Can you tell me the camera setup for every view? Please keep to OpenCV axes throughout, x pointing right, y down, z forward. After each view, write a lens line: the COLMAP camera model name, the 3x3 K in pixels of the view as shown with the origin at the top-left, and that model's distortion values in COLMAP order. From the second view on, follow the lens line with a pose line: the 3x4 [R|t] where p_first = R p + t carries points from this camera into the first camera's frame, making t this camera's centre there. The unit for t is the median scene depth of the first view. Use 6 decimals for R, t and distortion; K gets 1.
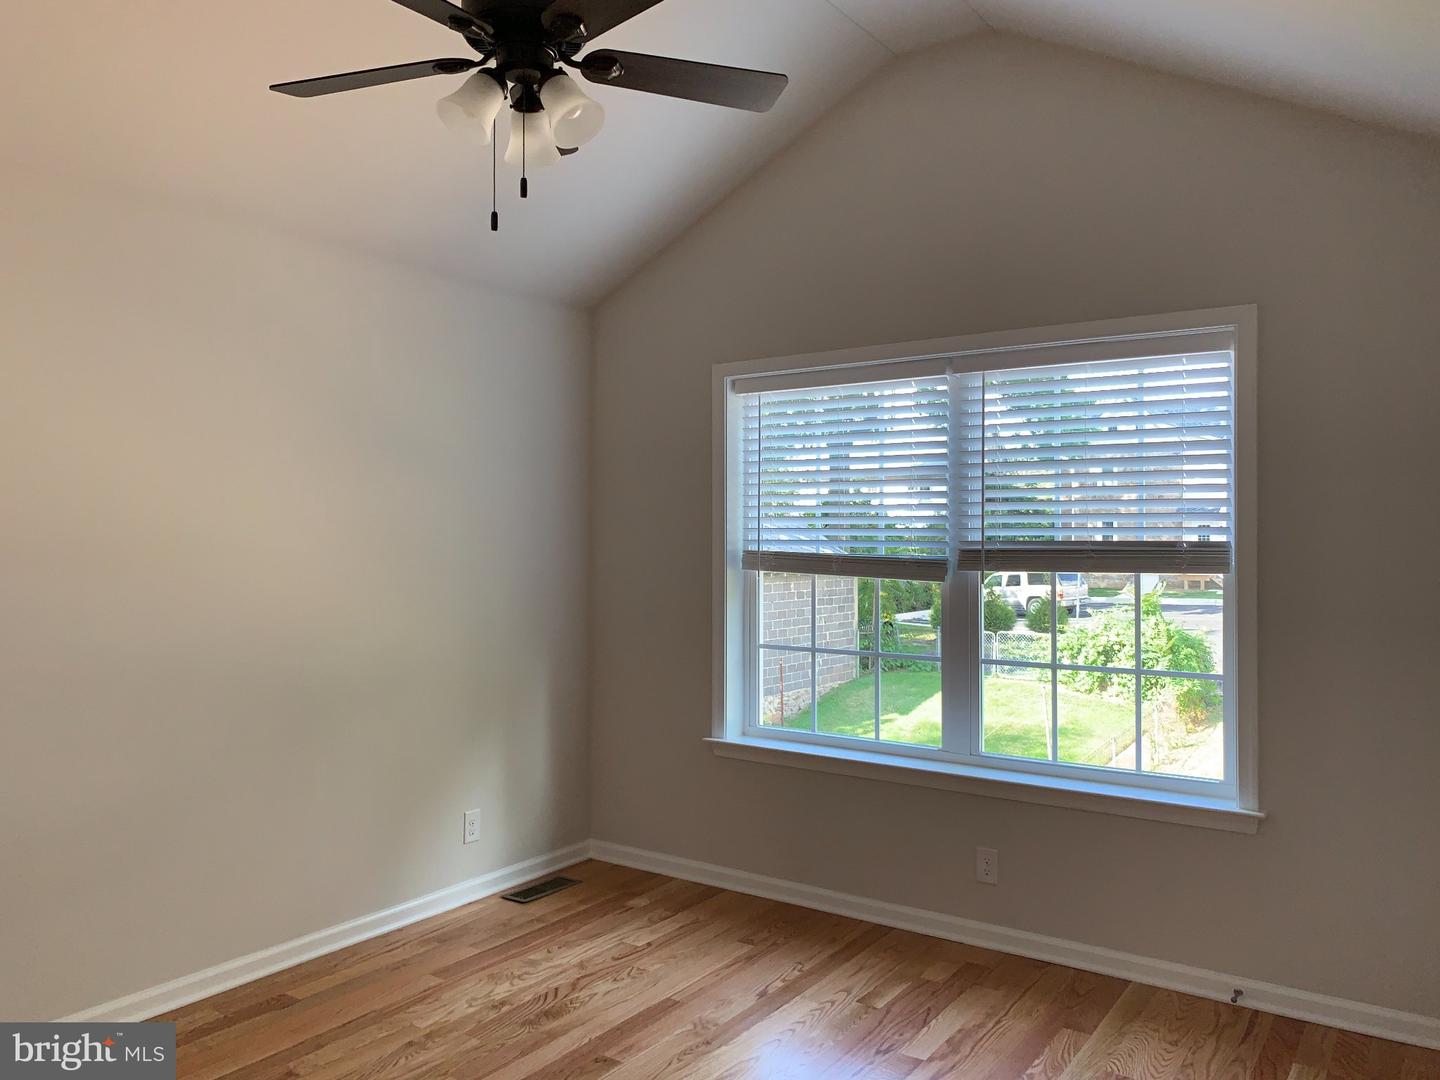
lens RADIAL K [[1100.5, 0, 703.7], [0, 1100.5, 529.4], [0, 0, 1]] dist [0.039129, -0.041443]
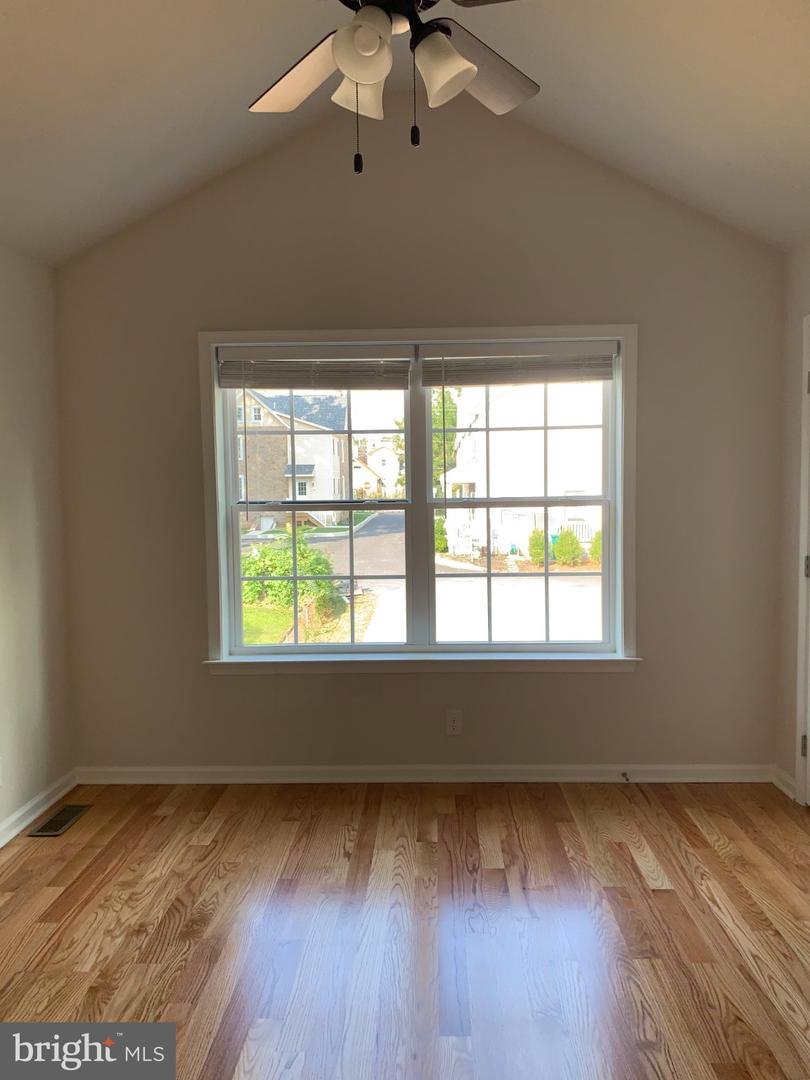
lens RADIAL K [[825.3, 0, 402.5], [0, 825.3, 543.8], [0, 0, 1]] dist [0.039129, -0.041443]
pose [[0.840119, -0.051753, 0.539927, -0.333552], [0.015034, 0.997277, 0.072197, 0.007360], [-0.542193, -0.052536, 0.838610, 0.186278]]
